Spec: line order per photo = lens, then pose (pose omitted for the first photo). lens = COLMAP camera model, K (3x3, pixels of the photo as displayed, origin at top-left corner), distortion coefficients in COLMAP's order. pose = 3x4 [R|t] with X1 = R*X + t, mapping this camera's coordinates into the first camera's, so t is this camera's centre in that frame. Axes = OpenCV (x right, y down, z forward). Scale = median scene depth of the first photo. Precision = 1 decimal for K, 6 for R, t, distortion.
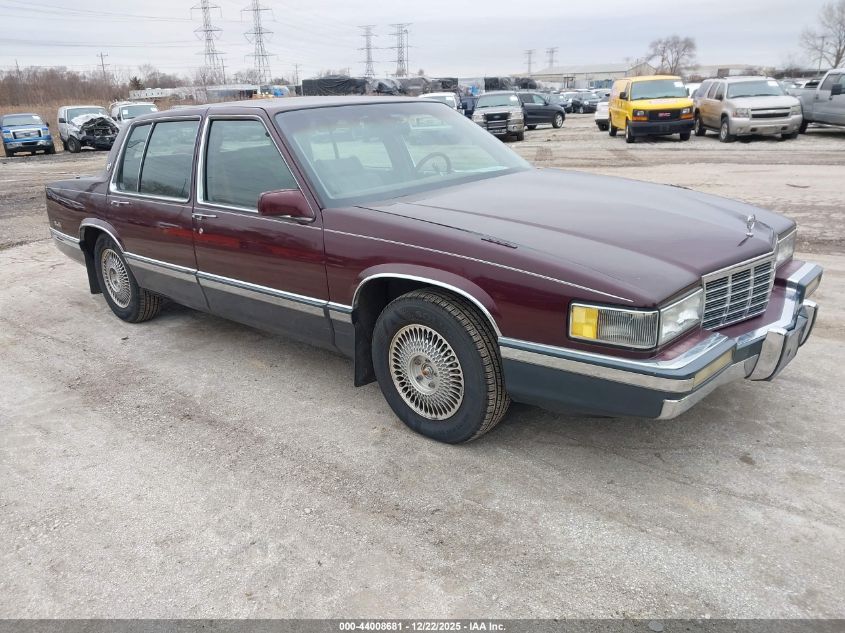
lens RADIAL K [[698.3, 0, 422.5], [0, 698.3, 316.5], [0, 0, 1]] dist [0.008412, 0.004795]
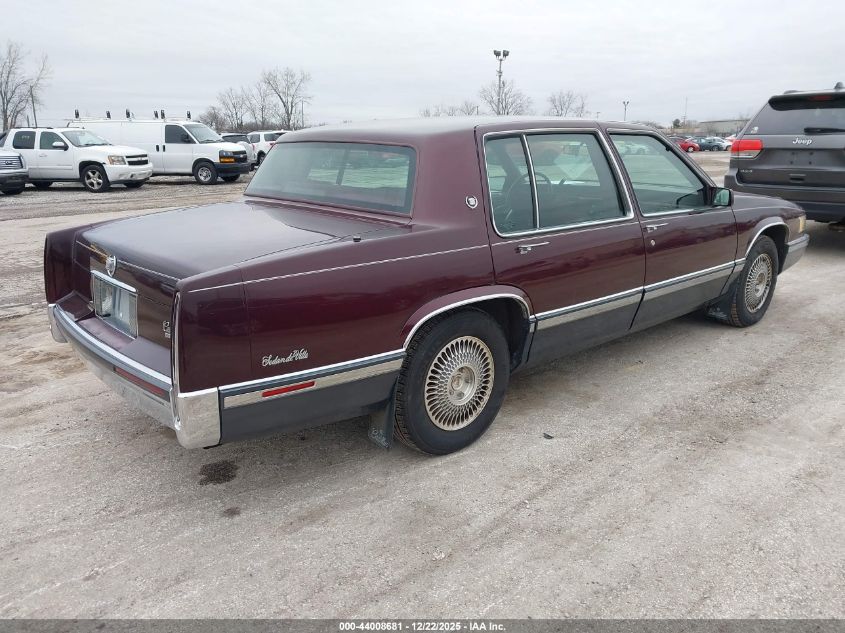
lens RADIAL K [[648.0, 0, 422.5], [0, 648.0, 316.5], [0, 0, 1]] dist [-0.005679, 0.000125]
pose [[0.089421, -0.216015, 0.972287, -1.123994], [0.280648, 0.942107, 0.183498, -0.259205], [-0.955636, 0.256462, 0.144868, 1.055968]]
